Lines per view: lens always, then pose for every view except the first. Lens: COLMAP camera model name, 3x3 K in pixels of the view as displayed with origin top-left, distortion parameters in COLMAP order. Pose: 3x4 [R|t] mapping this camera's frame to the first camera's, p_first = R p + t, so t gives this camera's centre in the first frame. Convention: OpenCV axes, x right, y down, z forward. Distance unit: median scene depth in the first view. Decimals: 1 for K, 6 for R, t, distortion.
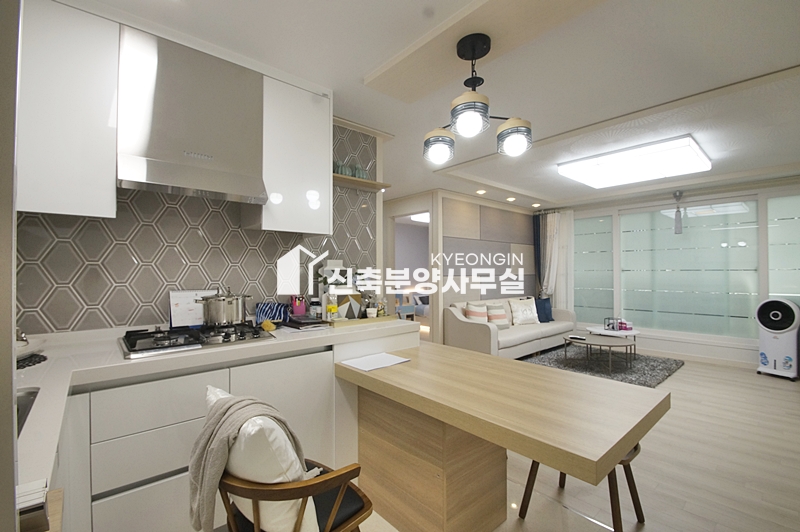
lens RADIAL K [[351.6, 0, 383.7], [0, 351.6, 266.1], [0, 0, 1]] dist [0.004224, -0.012006]
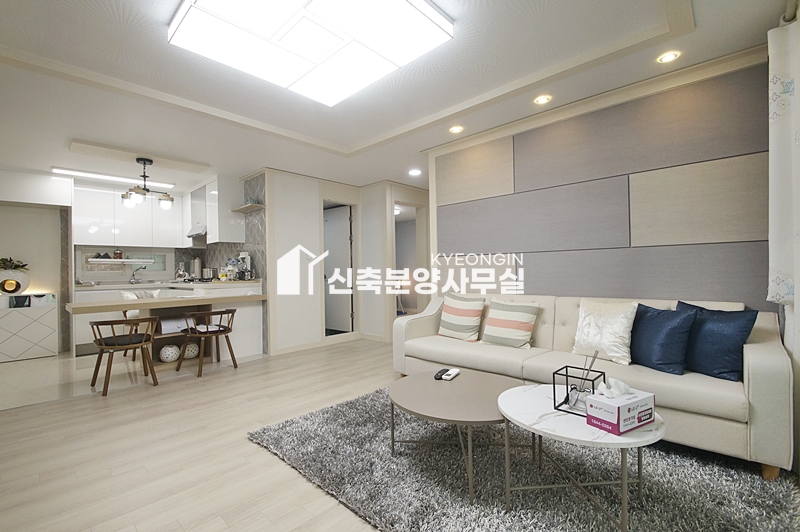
lens RADIAL K [[353.2, 0, 384.8], [0, 353.2, 267.0], [0, 0, 1]] dist [0.009643, -0.012972]
pose [[0.099785, -0.010901, -0.994949, 1.086413], [0.034122, 0.999389, -0.007528, 0.060812], [0.994424, -0.033198, 0.100096, 0.917632]]
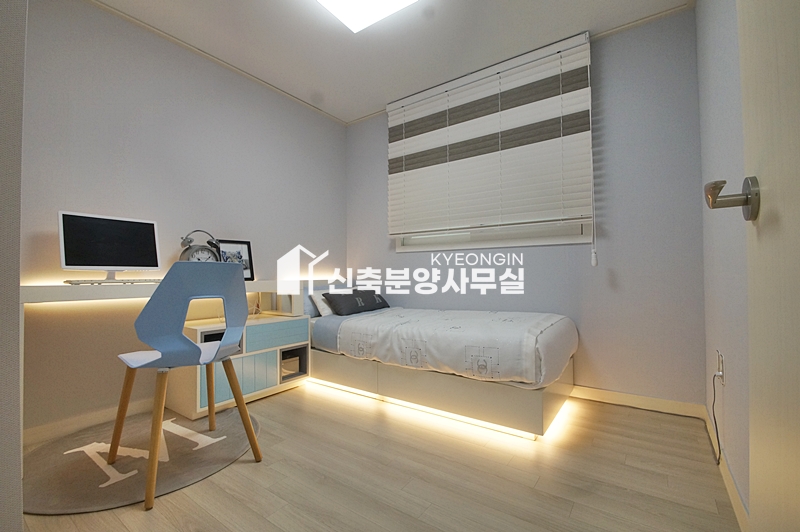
lens RADIAL K [[353.2, 0, 384.8], [0, 353.2, 267.0], [0, 0, 1]] dist [0.009643, -0.012972]
pose [[0.973989, 0.002316, 0.226585, 0.154321], [-0.000660, 0.999973, -0.007383, 0.122480], [-0.226596, 0.007041, 0.973963, 1.243332]]
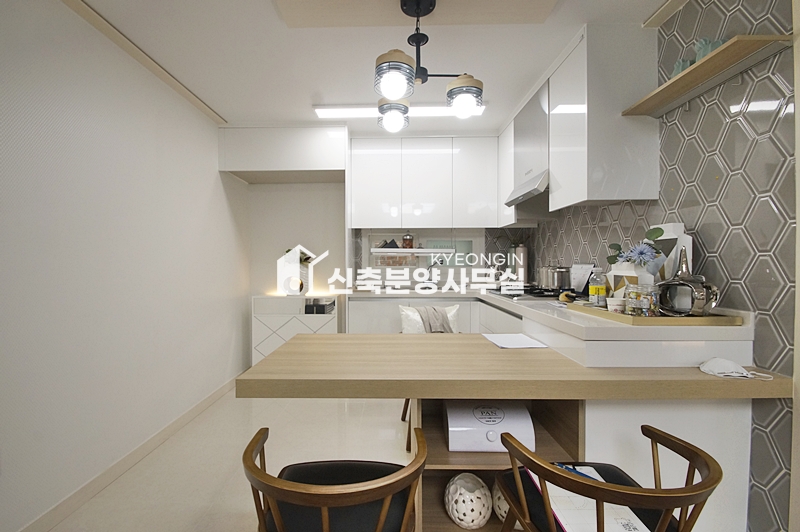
lens RADIAL K [[353.2, 0, 384.8], [0, 353.2, 267.0], [0, 0, 1]] dist [0.009643, -0.012972]
pose [[-0.656120, 0.013612, -0.754534, 0.407220], [0.015851, 0.999865, 0.004254, 0.029632], [0.754490, -0.009169, -0.656247, 0.605958]]
